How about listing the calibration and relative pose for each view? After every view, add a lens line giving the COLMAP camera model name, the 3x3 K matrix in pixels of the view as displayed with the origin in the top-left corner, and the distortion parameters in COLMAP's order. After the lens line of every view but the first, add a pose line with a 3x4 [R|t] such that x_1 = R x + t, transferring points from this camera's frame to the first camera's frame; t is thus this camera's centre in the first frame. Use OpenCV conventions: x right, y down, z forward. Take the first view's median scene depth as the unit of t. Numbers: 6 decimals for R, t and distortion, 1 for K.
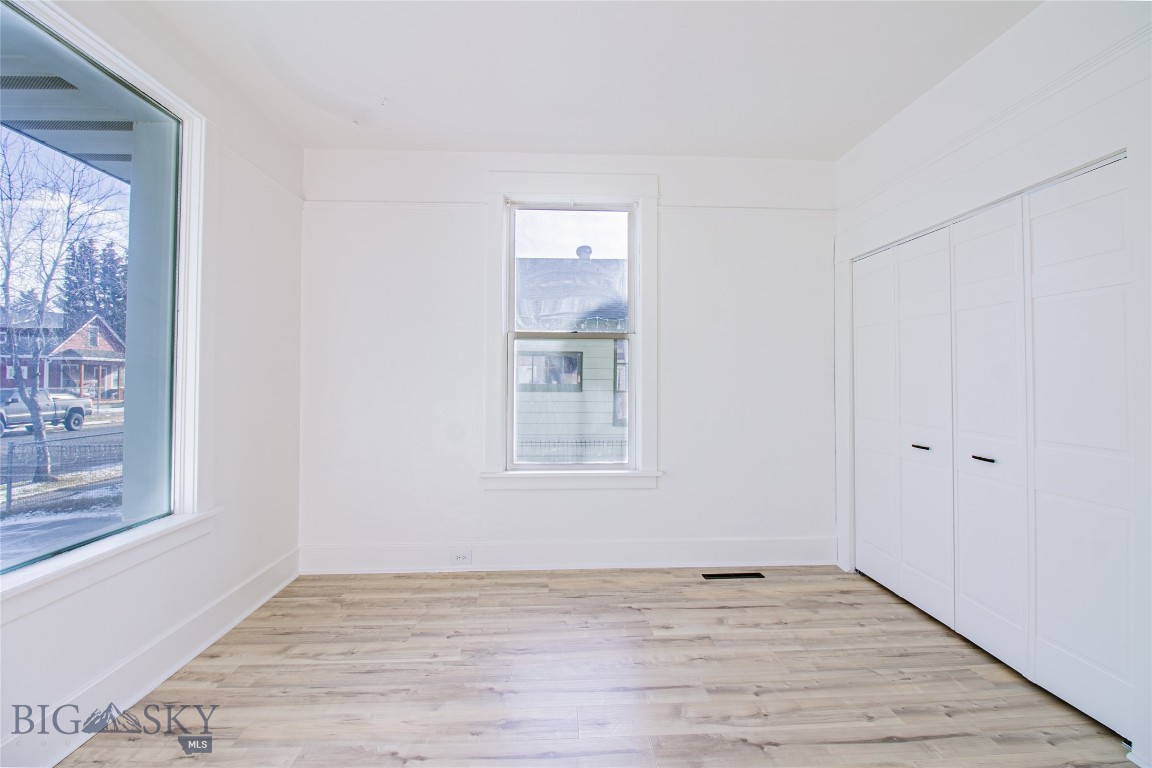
lens RADIAL K [[554.6, 0, 578.5], [0, 554.6, 364.8], [0, 0, 1]] dist [-0.000410, -0.017061]
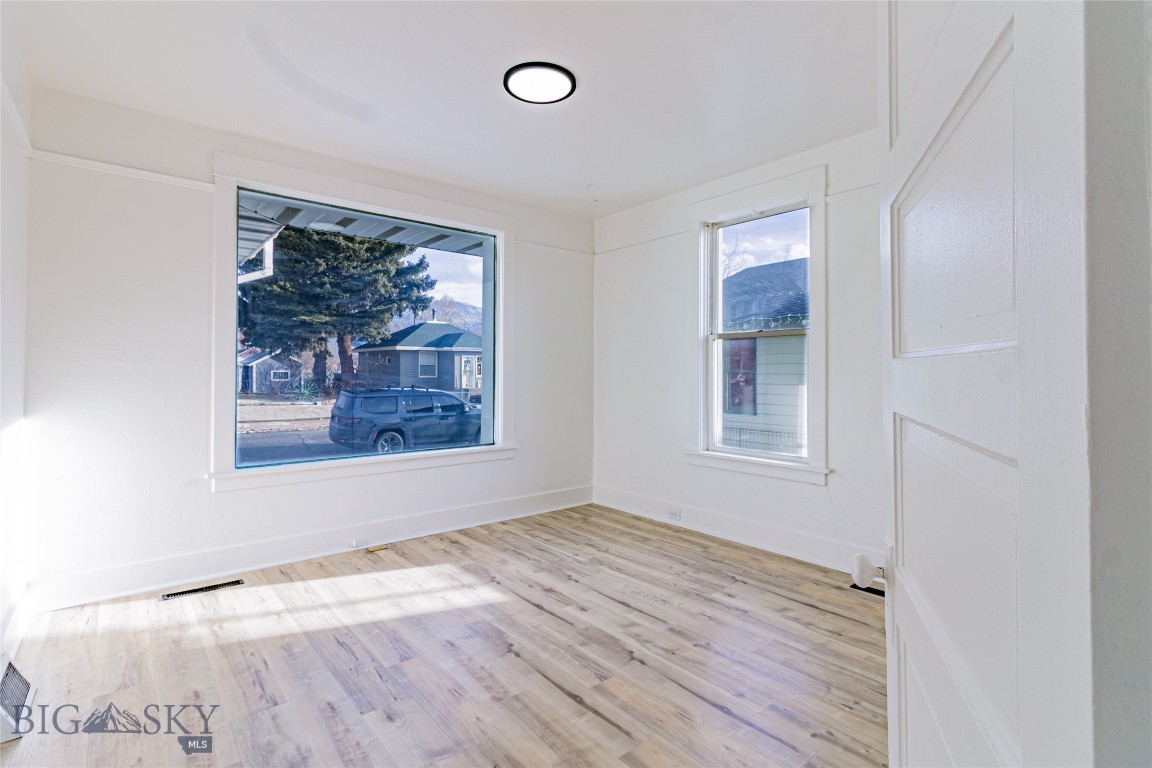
lens RADIAL K [[554.6, 0, 578.5], [0, 554.6, 364.8], [0, 0, 1]] dist [-0.000410, -0.017061]
pose [[0.593315, -0.009896, -0.804910, 0.872749], [0.017322, 0.999850, 0.000475, 0.000570], [0.804784, -0.014224, 0.593397, 0.091825]]
